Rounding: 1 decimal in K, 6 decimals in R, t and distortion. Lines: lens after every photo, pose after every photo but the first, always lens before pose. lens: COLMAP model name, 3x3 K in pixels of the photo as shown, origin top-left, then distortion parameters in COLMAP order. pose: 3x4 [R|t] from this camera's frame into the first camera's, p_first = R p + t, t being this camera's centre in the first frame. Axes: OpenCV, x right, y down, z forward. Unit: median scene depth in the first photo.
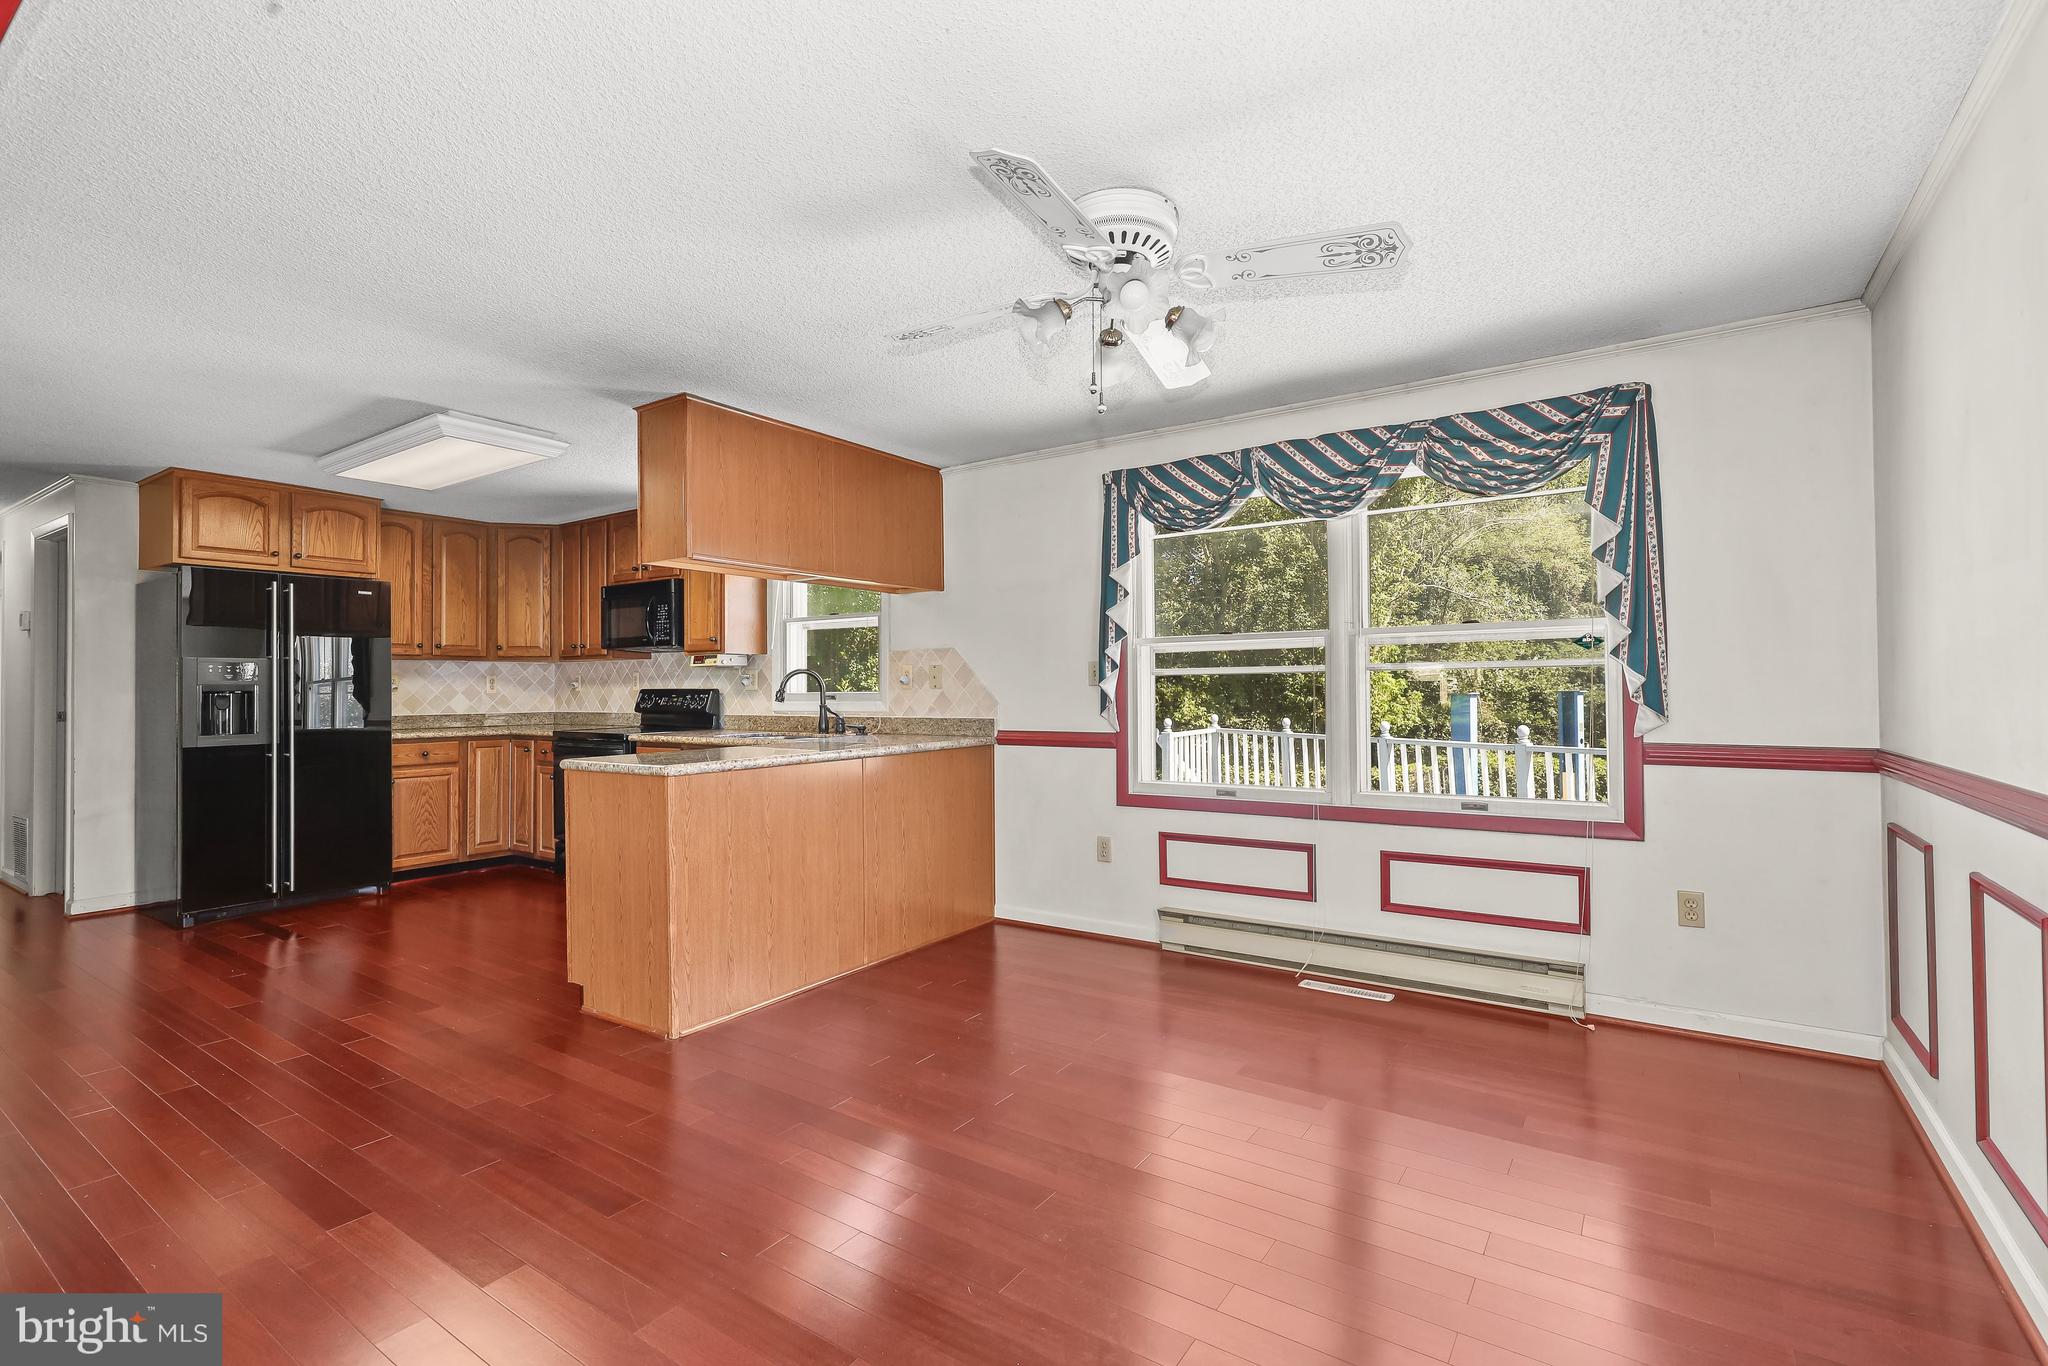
lens RADIAL K [[936.3, 0, 1028.3], [0, 936.3, 675.2], [0, 0, 1]] dist [0.002372, 0.000151]
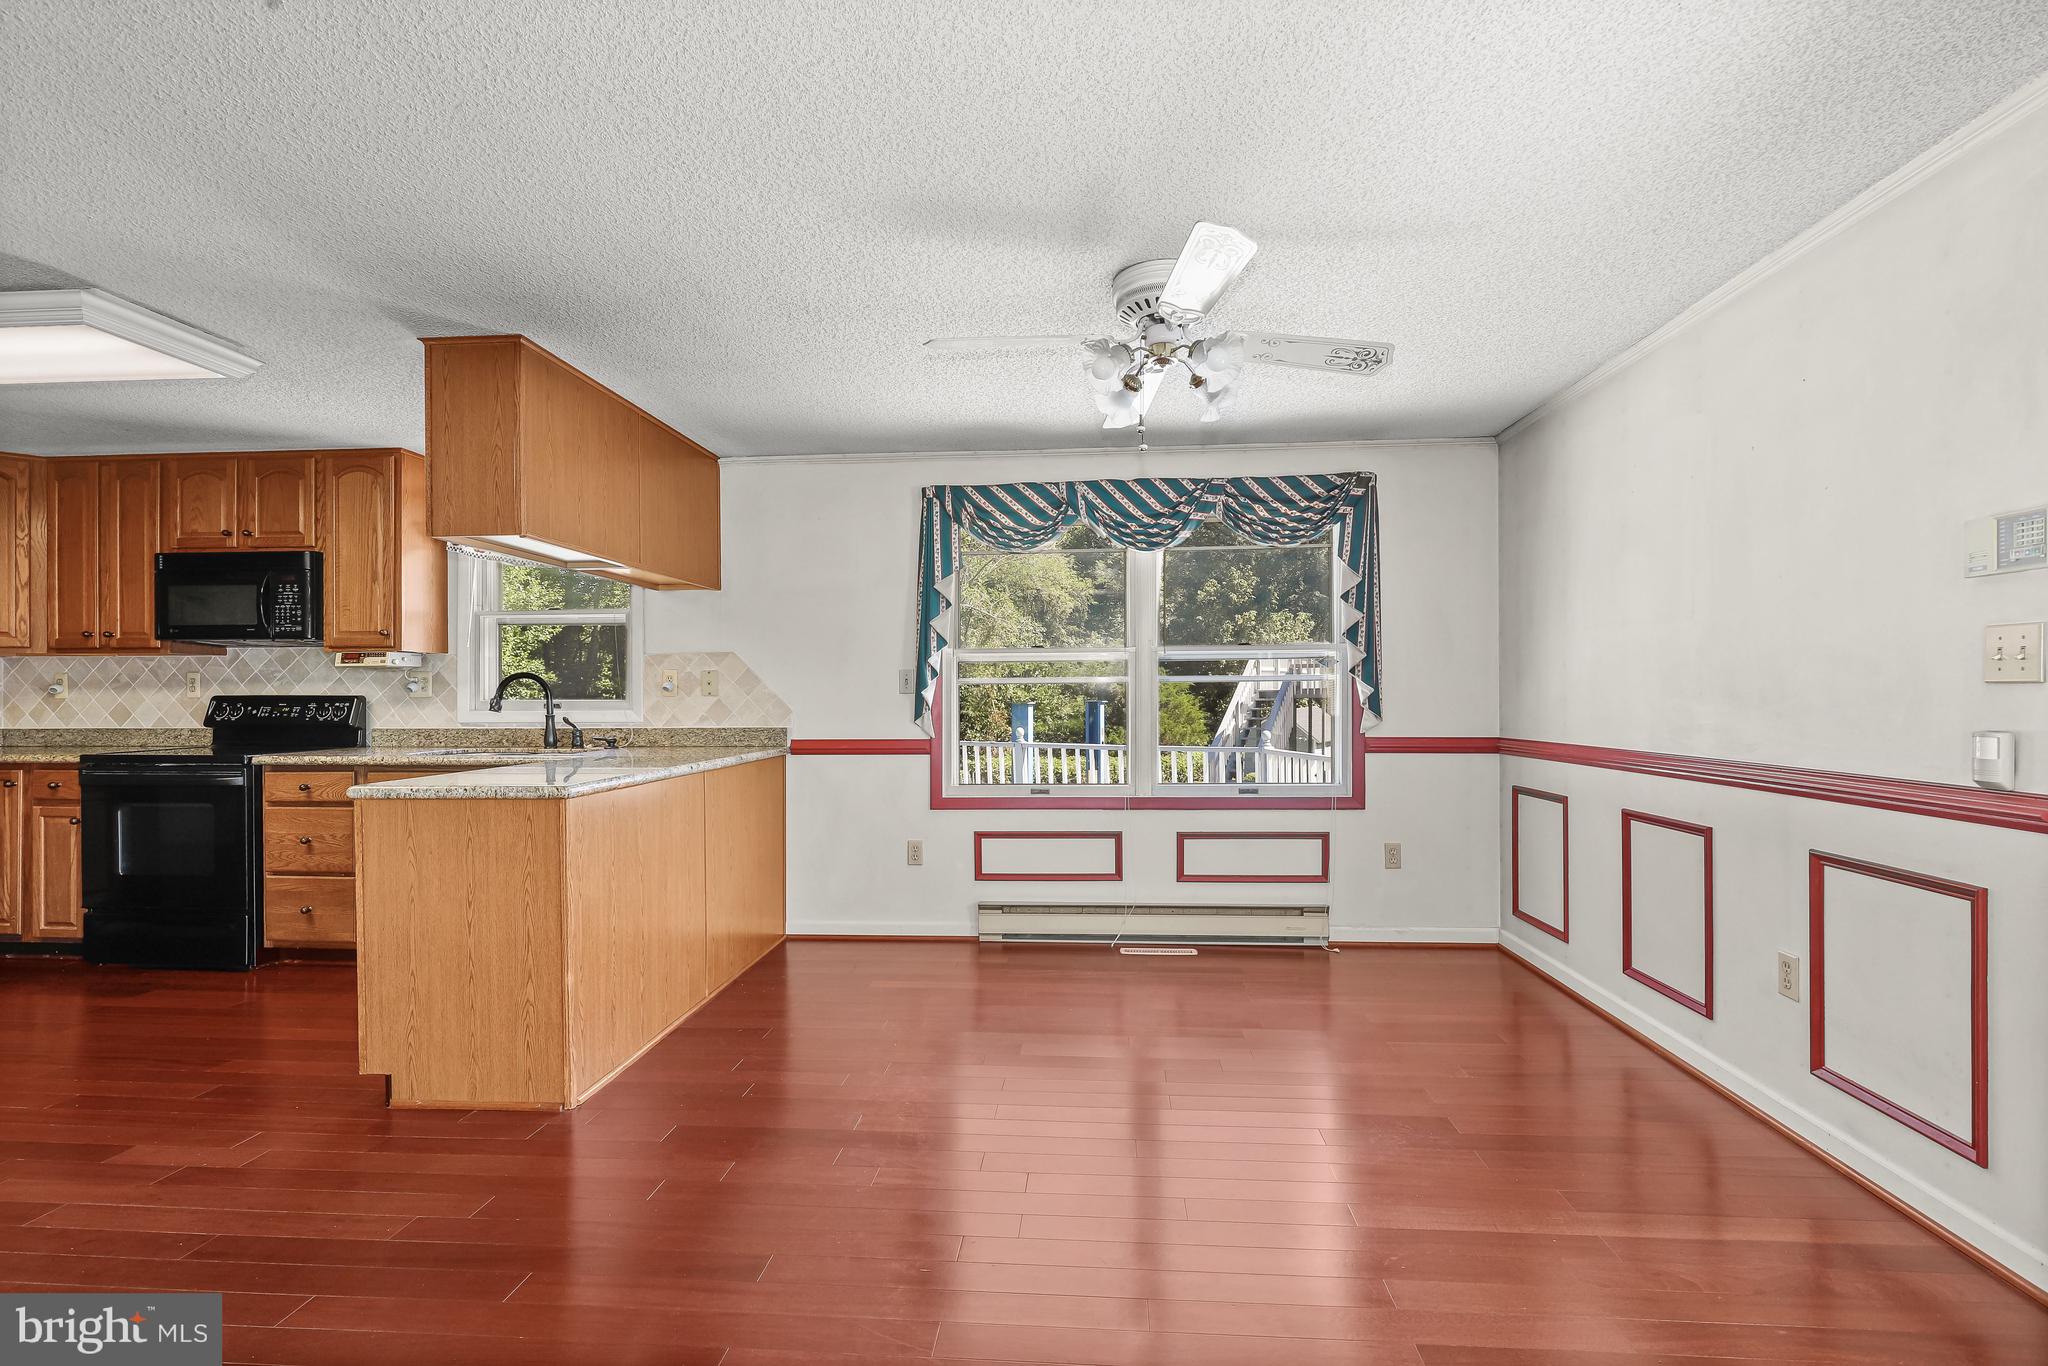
lens RADIAL K [[936.3, 0, 1037.4], [0, 936.3, 694.8], [0, 0, 1]] dist [0.002372, 0.000151]
pose [[0.864147, 0.004934, 0.503215, -0.320452], [-0.009662, 0.999930, 0.006787, 0.004354], [-0.503147, -0.010727, 0.864134, 0.046668]]
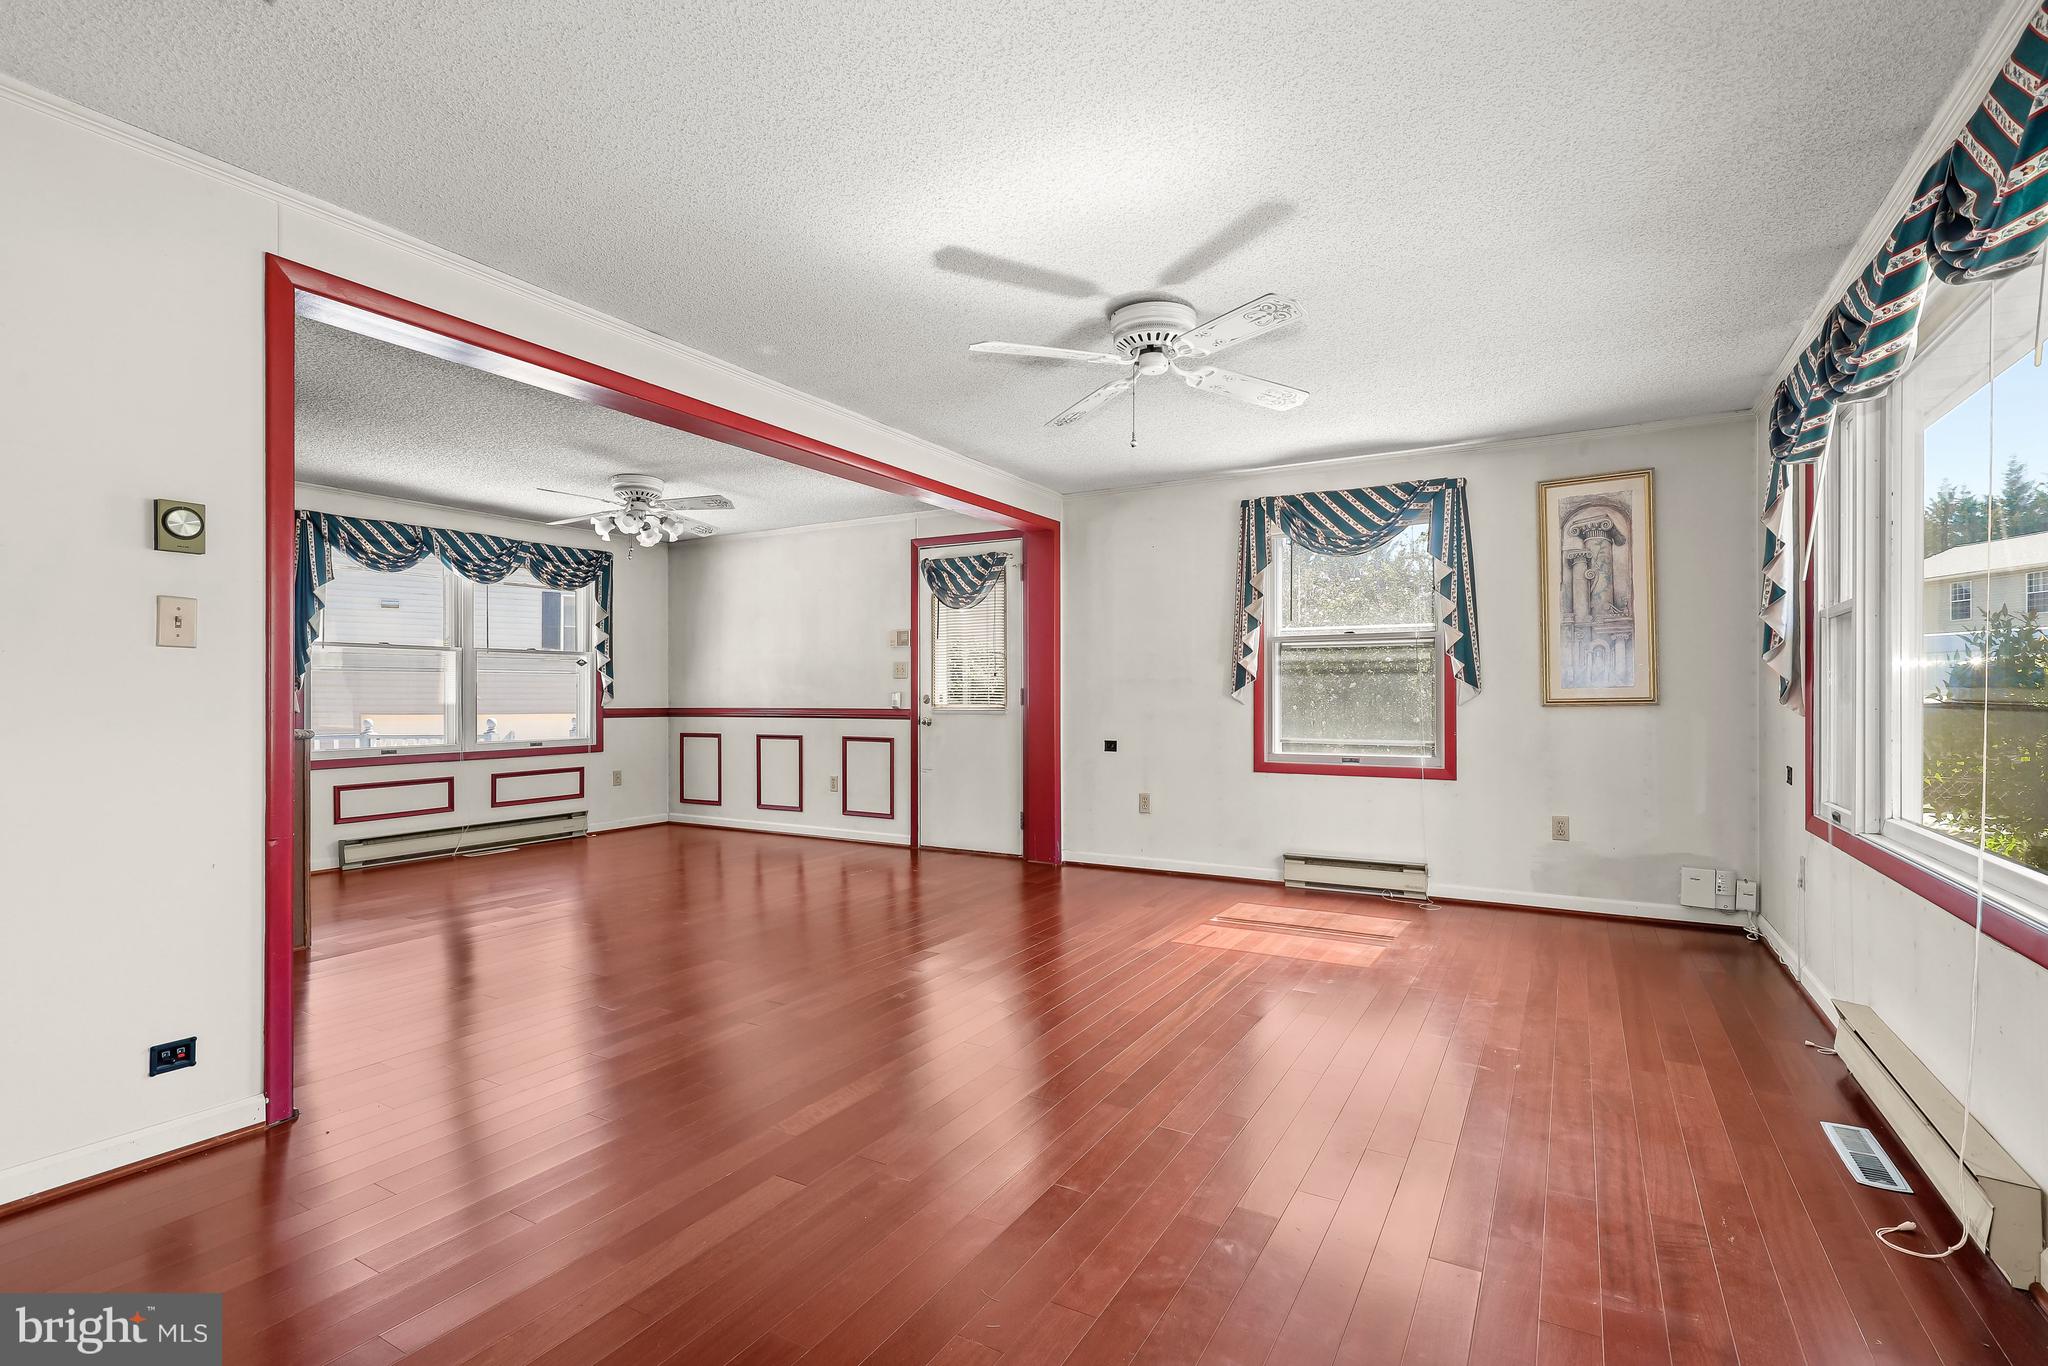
lens RADIAL K [[936.3, 0, 1031.4], [0, 936.3, 700.8], [0, 0, 1]] dist [0.002372, 0.000151]
pose [[-0.076714, 0.004824, 0.997041, -1.237959], [-0.010831, 0.999925, -0.005672, 0.039929], [-0.996994, -0.011234, -0.076656, 0.097818]]
